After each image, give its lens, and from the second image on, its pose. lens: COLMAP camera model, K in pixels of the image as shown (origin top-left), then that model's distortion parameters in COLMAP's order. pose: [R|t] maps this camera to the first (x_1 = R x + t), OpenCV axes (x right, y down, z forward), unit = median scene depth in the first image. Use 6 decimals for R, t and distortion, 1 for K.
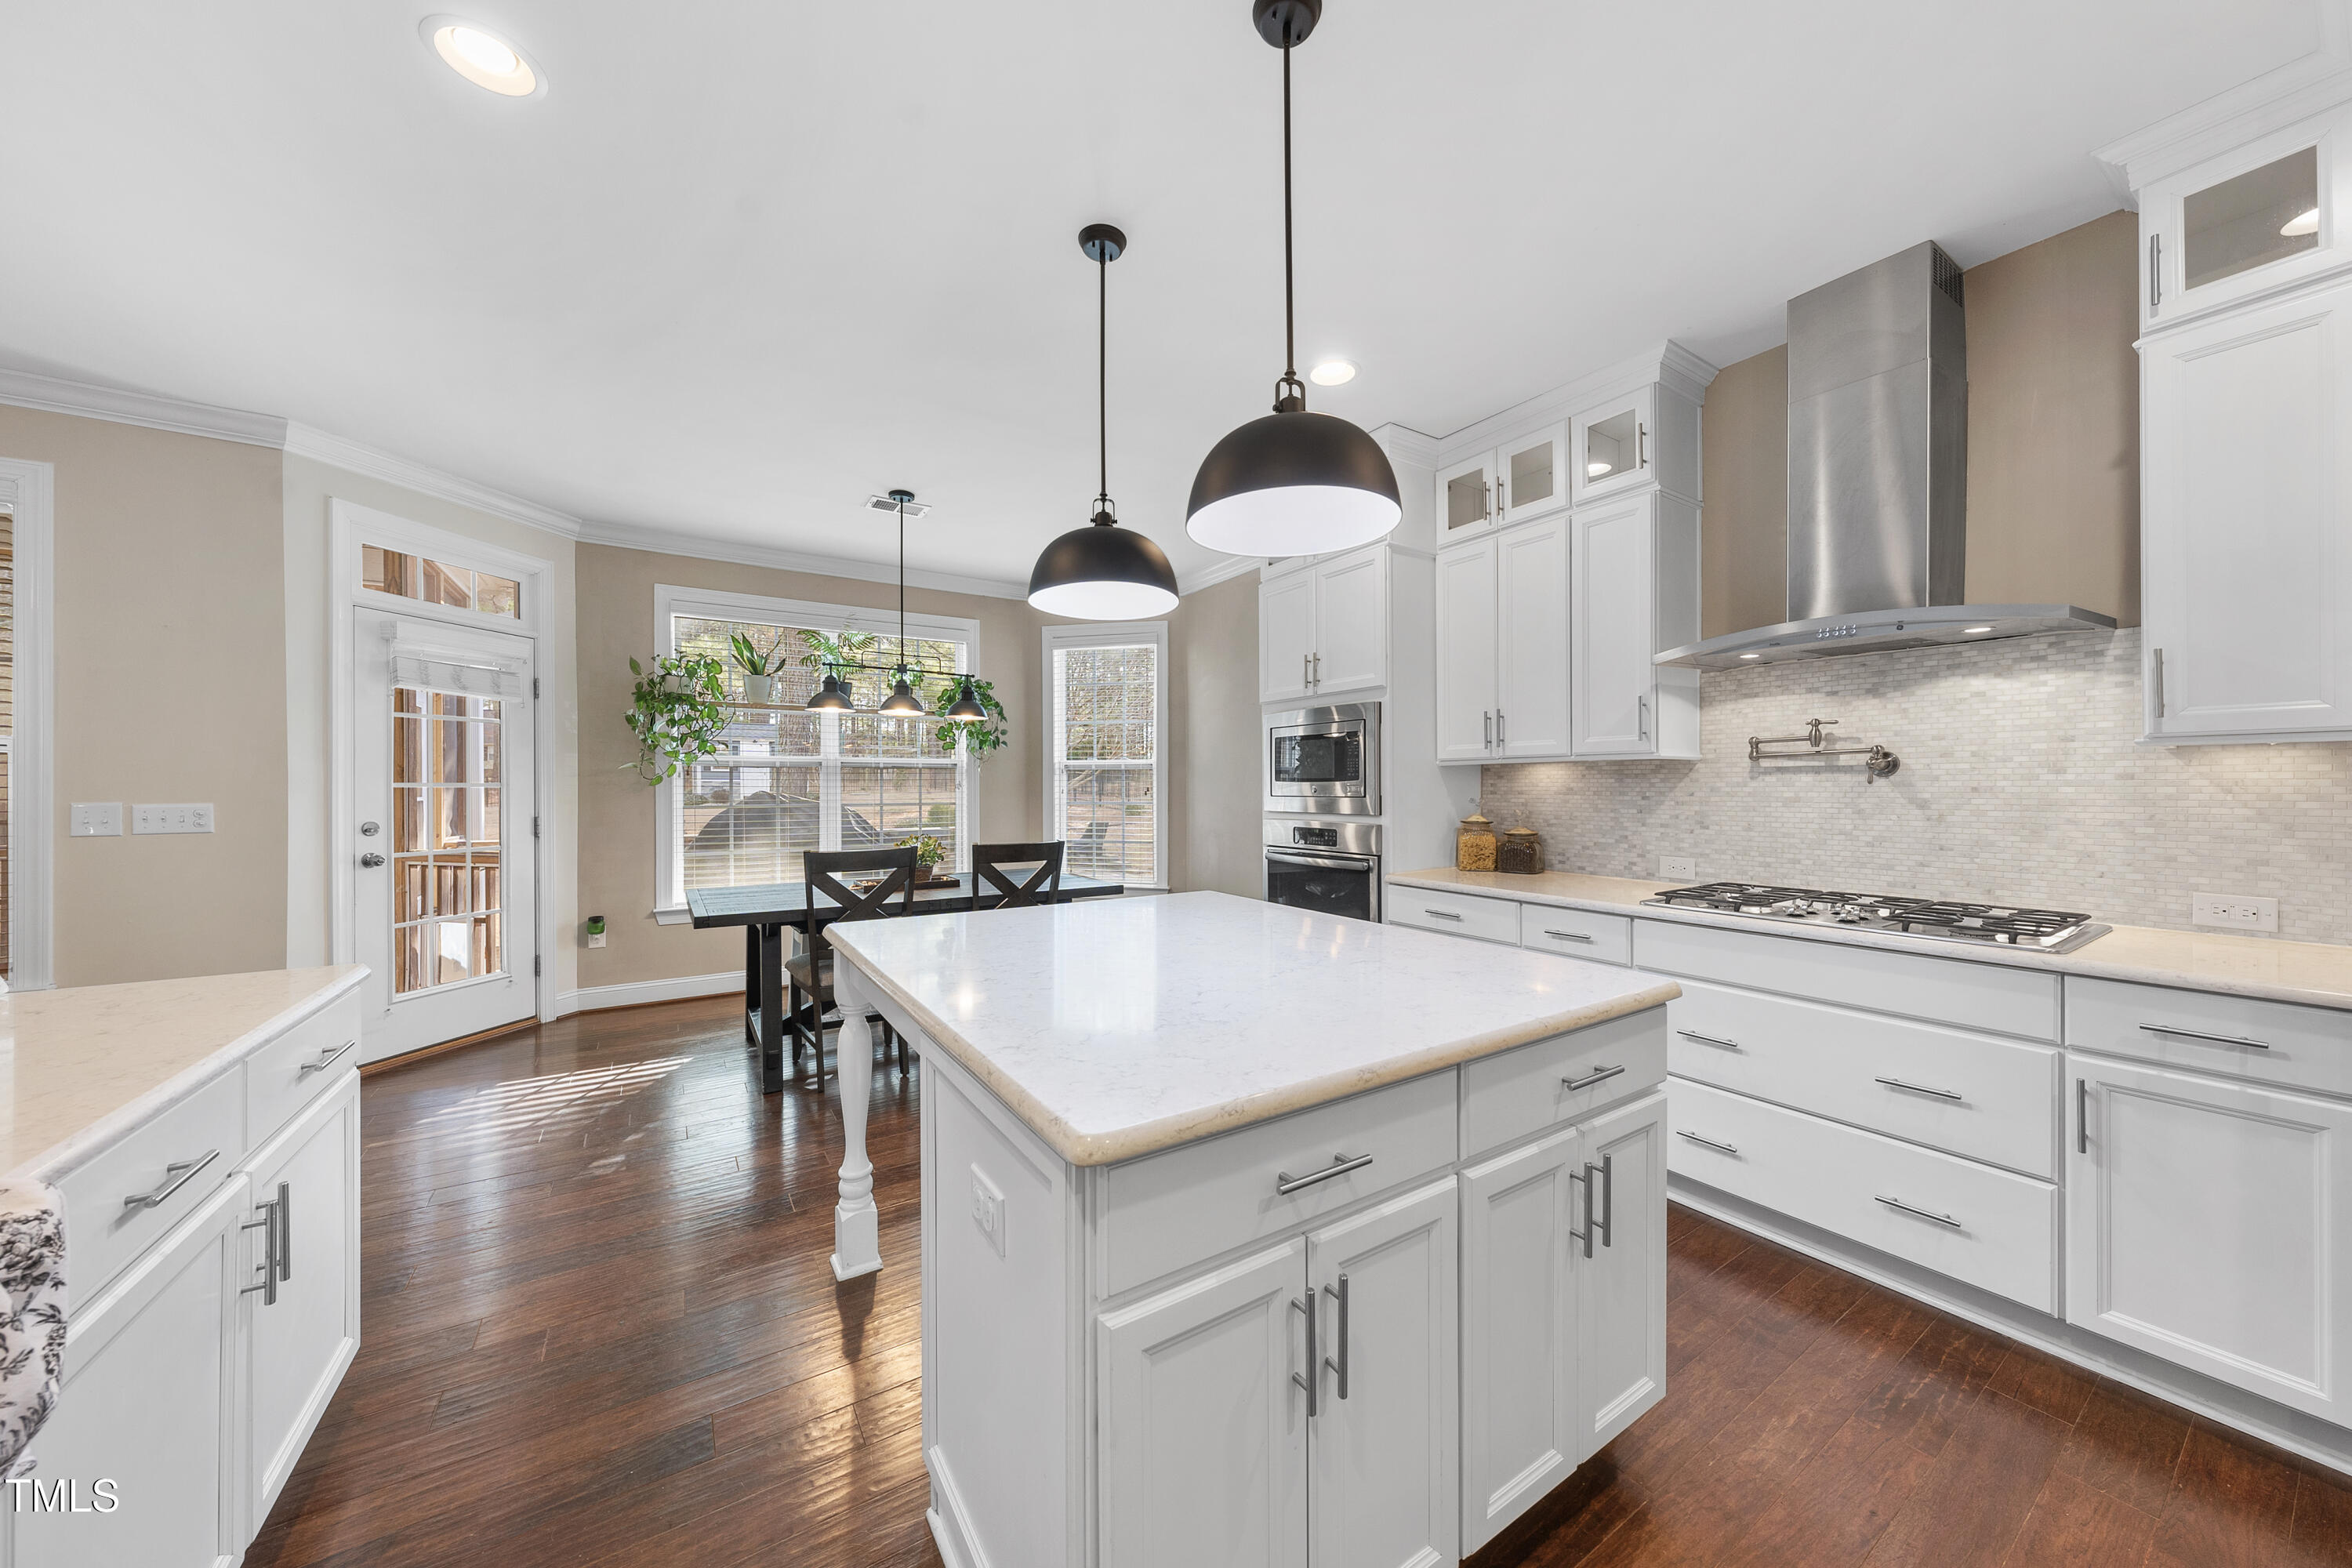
lens RADIAL K [[801.2, 0, 1176.5], [0, 801.2, 782.2], [0, 0, 1]] dist [-0.002518, 0.000105]
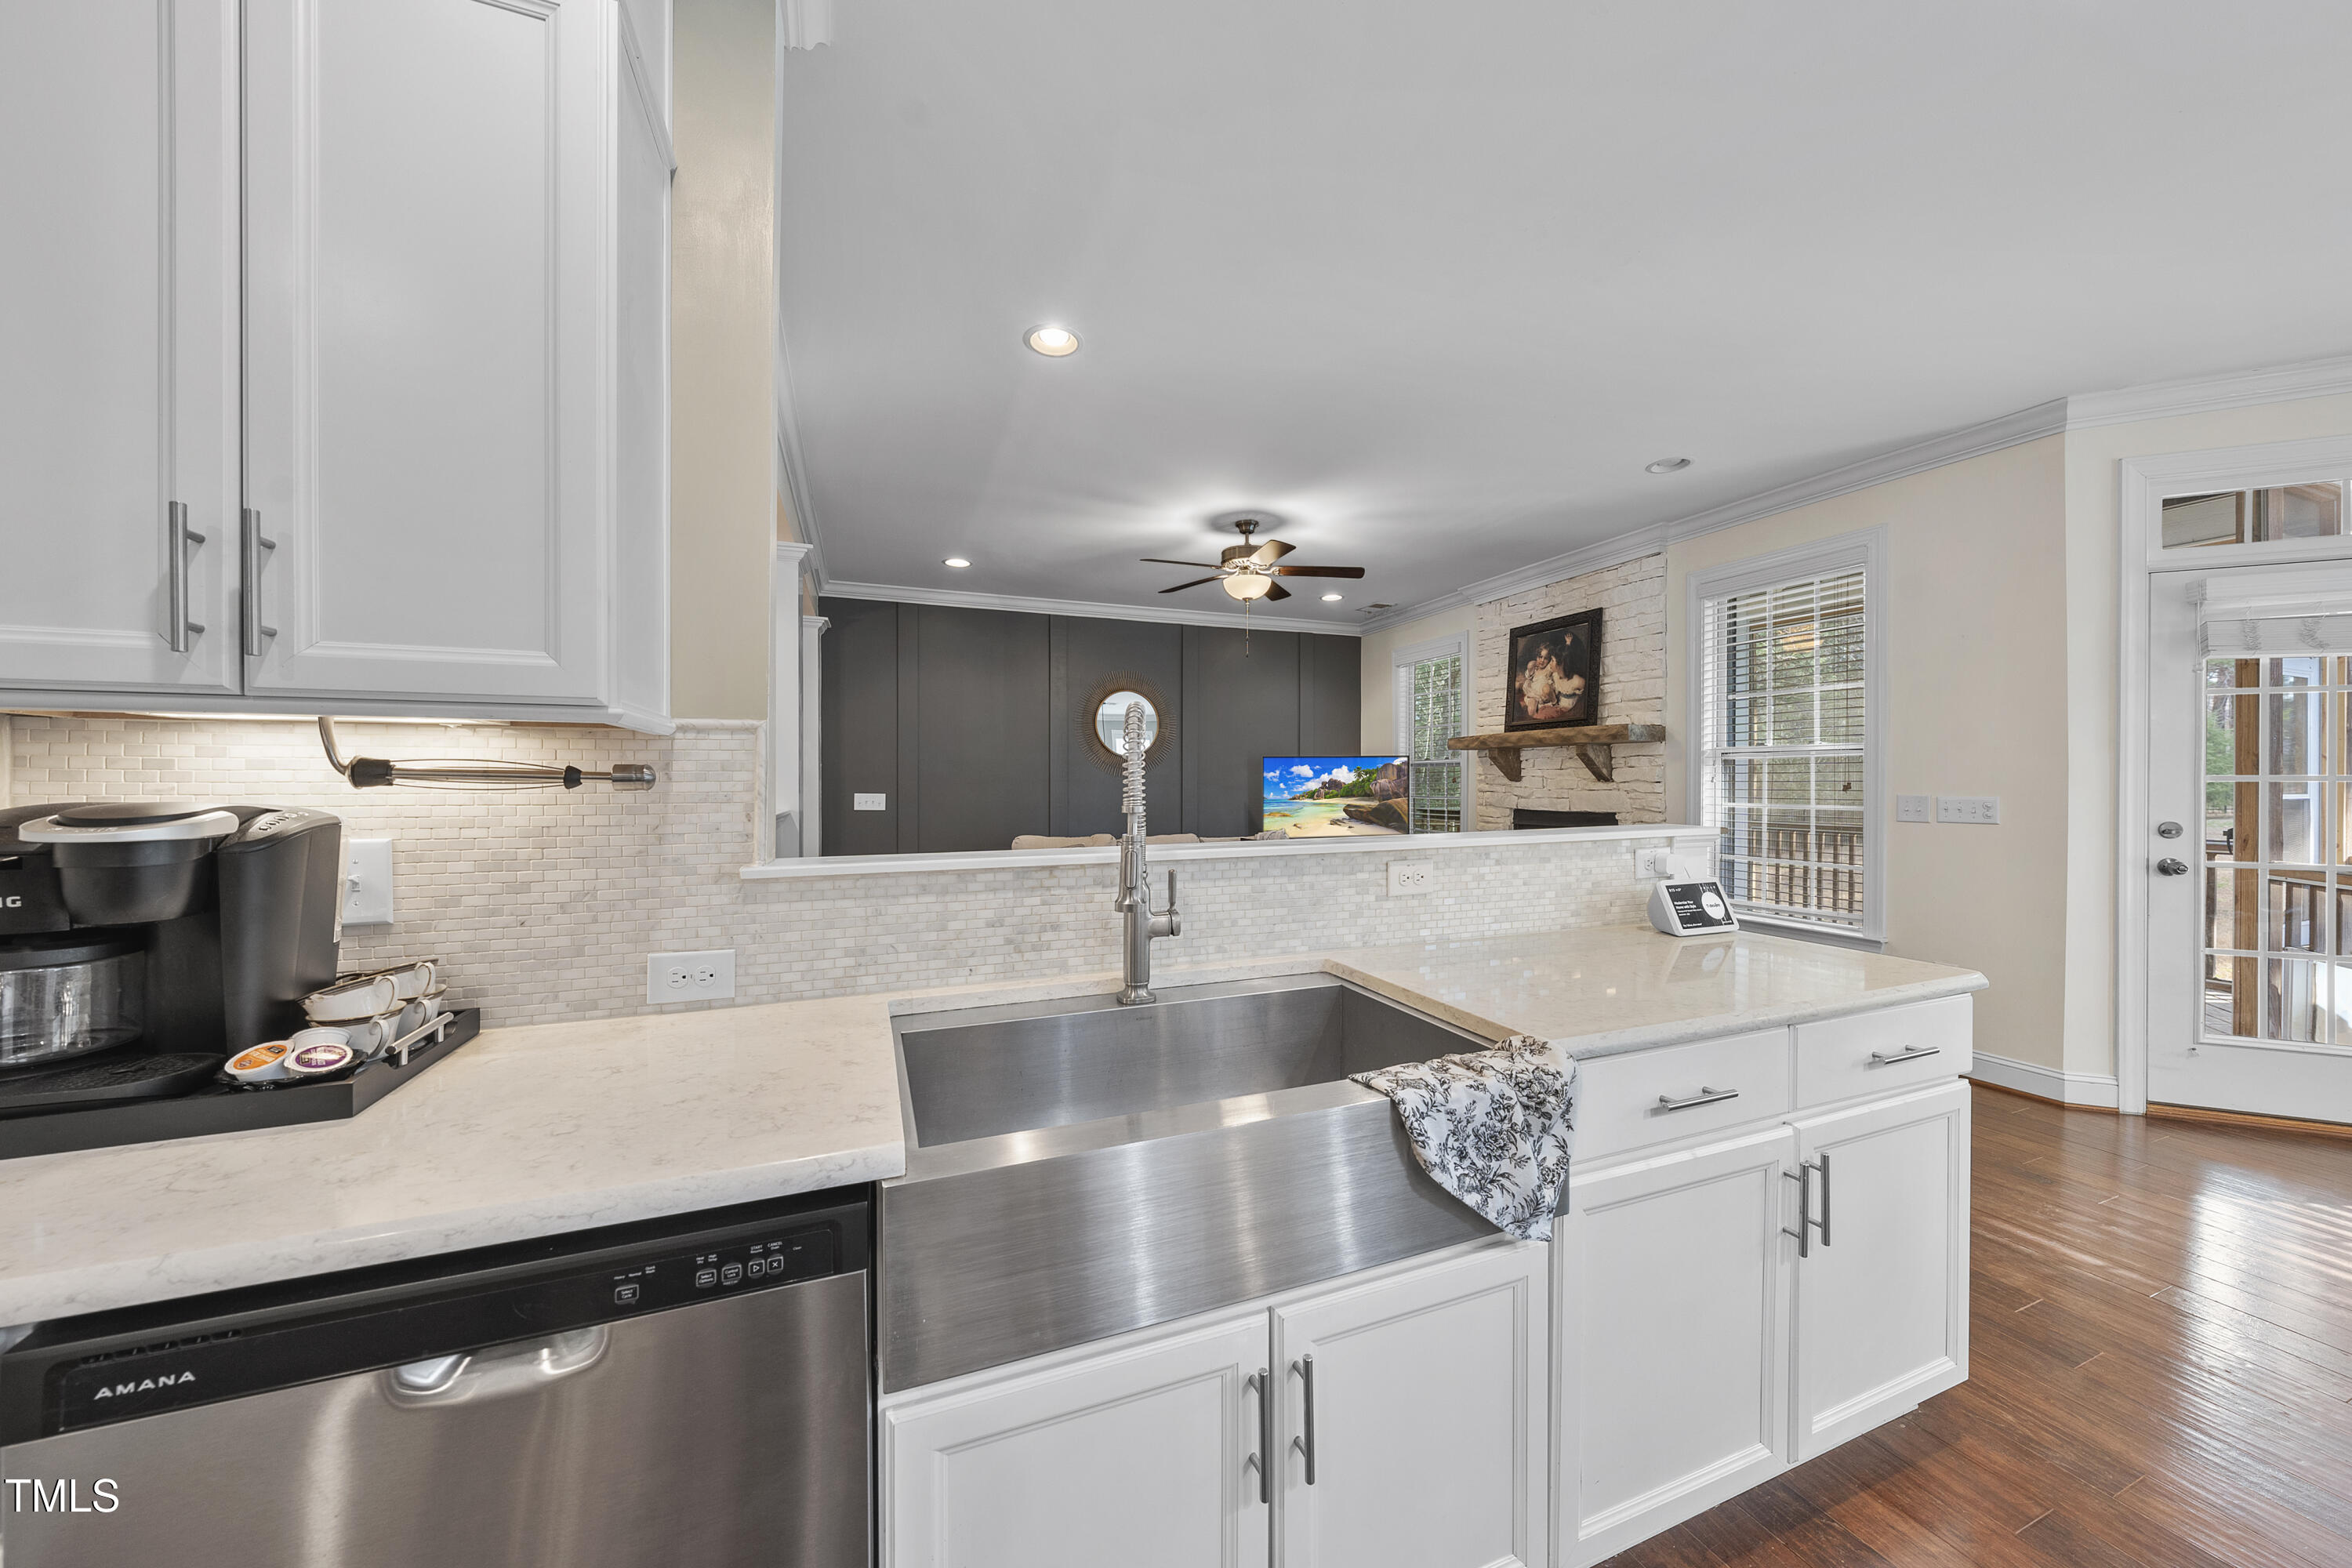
lens RADIAL K [[801.2, 0, 1173.0], [0, 801.2, 785.4], [0, 0, 1]] dist [-0.002518, 0.000105]
pose [[-0.194307, 0.008845, -0.980901, 0.028021], [0.003760, 0.999959, 0.008272, -0.000501], [0.980933, -0.002081, -0.194333, 0.108986]]
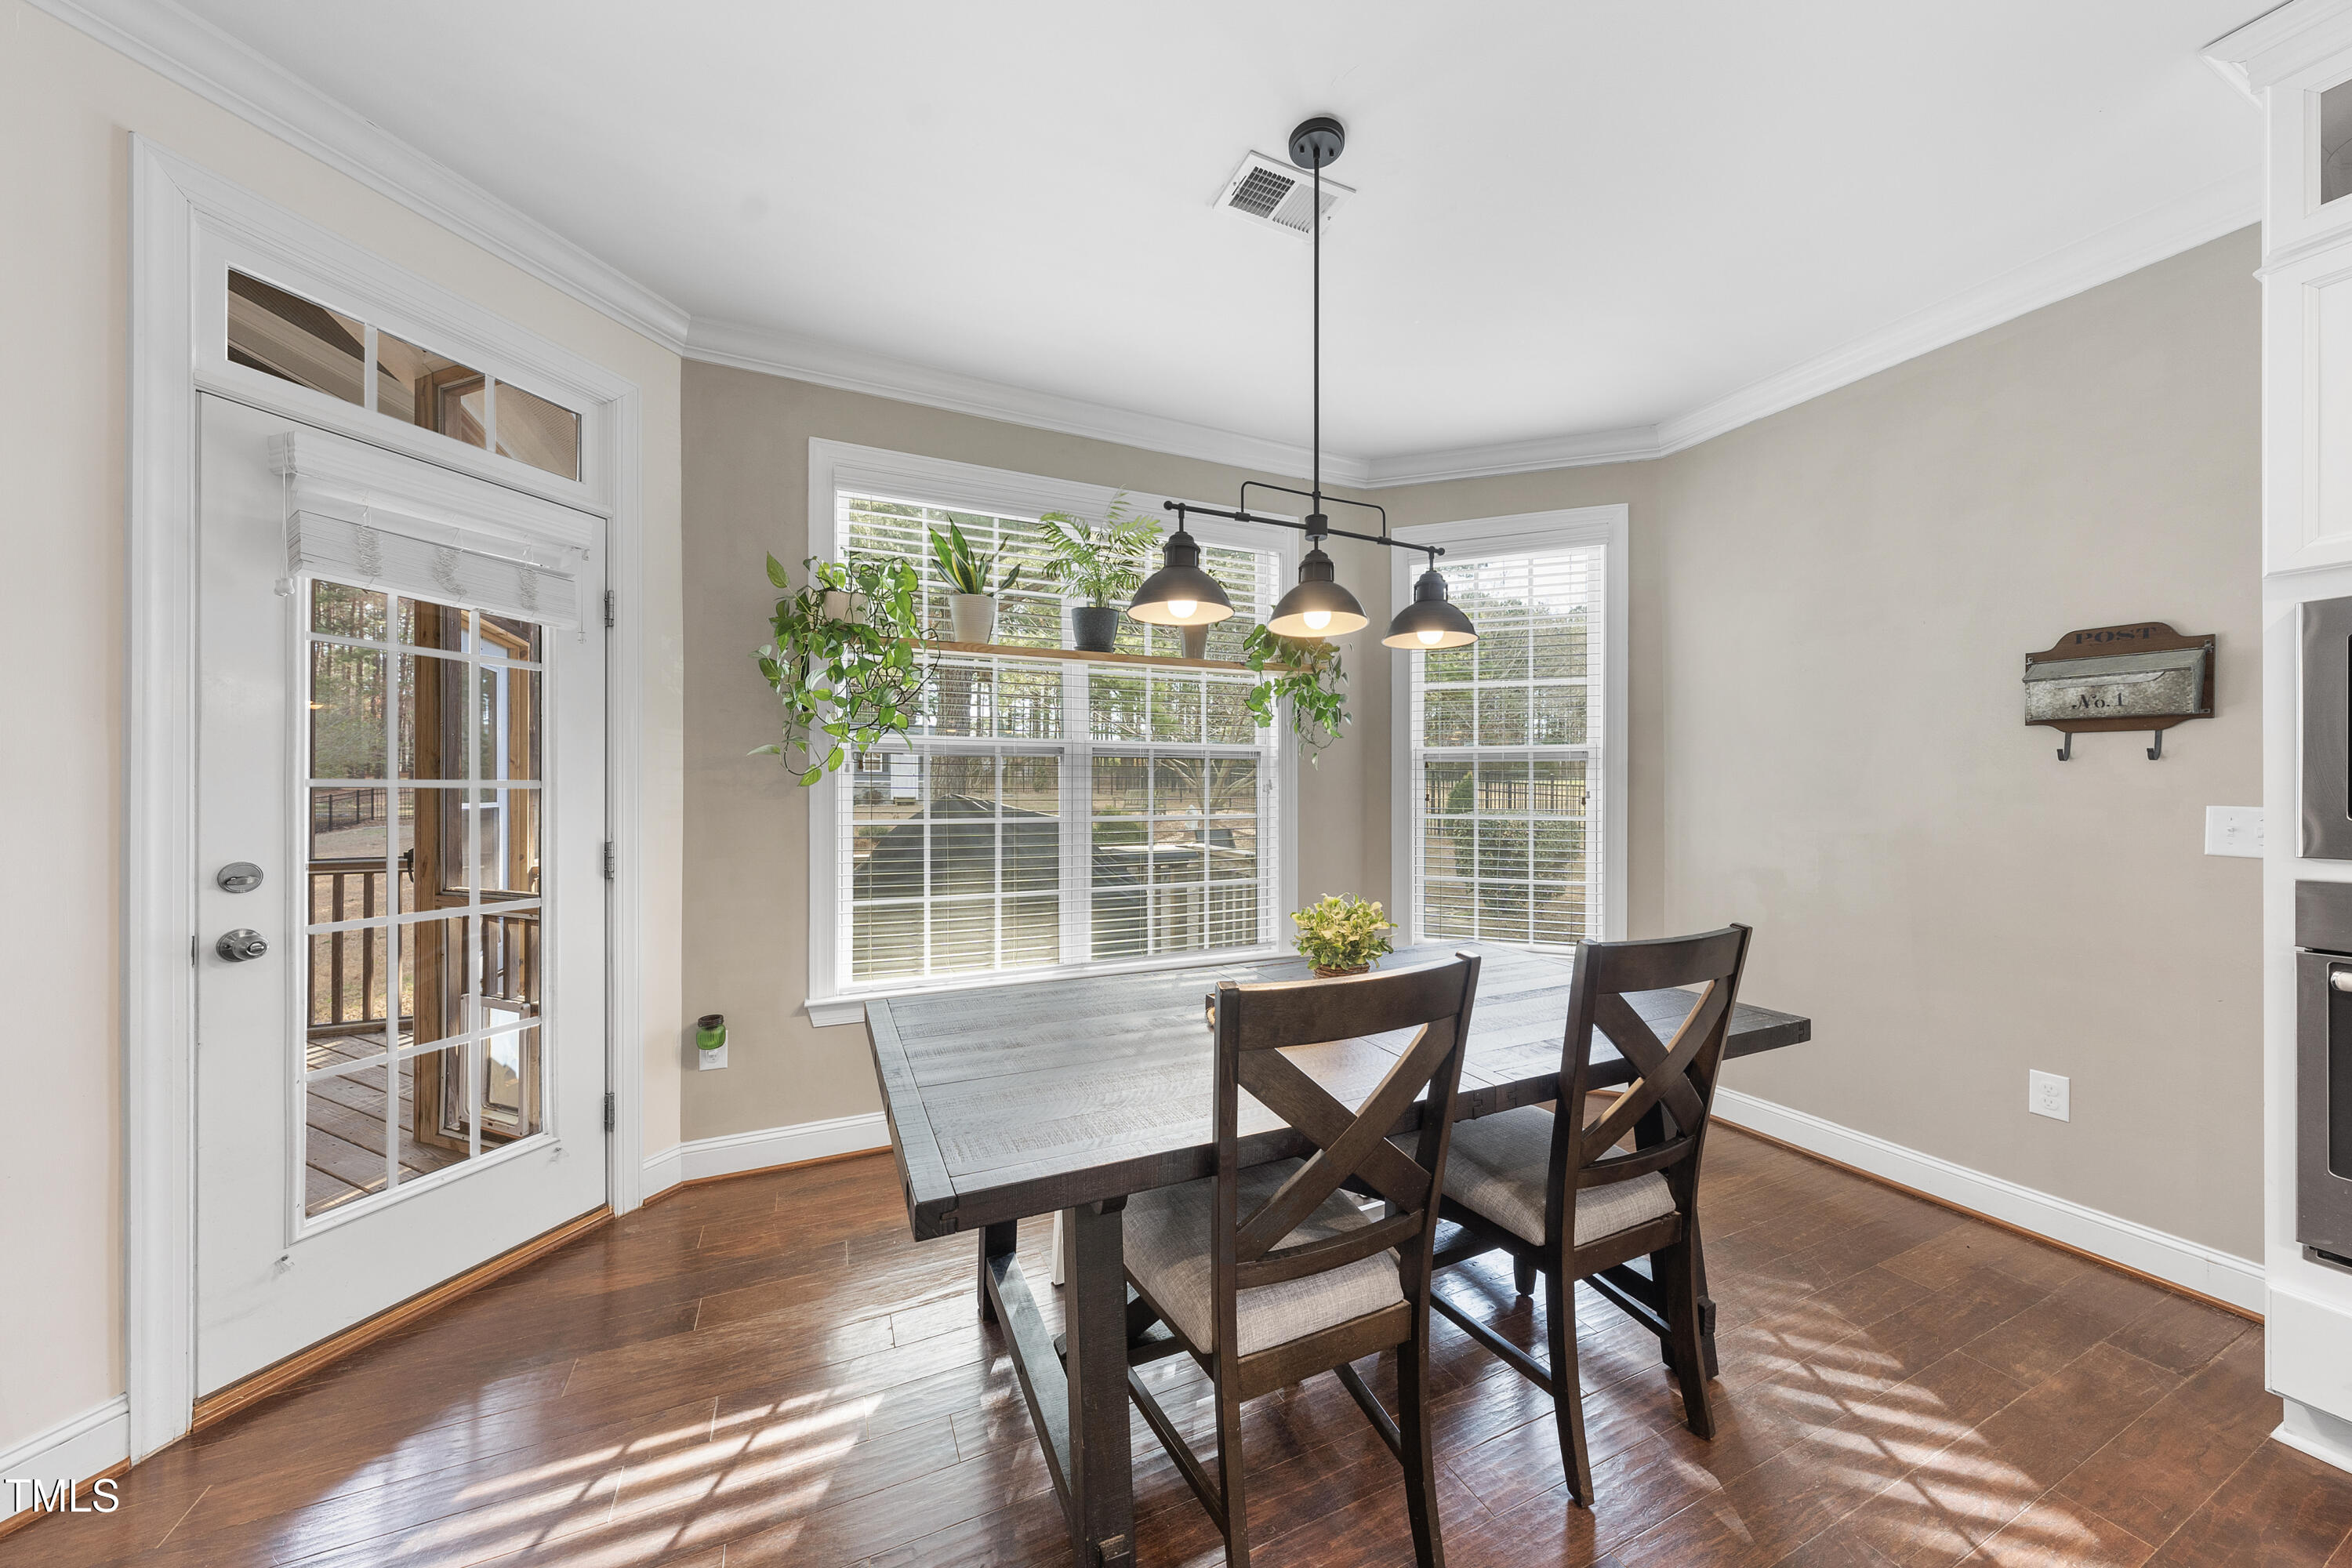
lens RADIAL K [[801.2, 0, 1184.4], [0, 801.2, 779.6], [0, 0, 1]] dist [-0.002518, 0.000105]
pose [[0.990114, 0.000840, -0.140262, -0.353731], [-0.001491, 0.999989, -0.004539, 0.002304], [0.140256, 0.004704, 0.990104, 0.546286]]
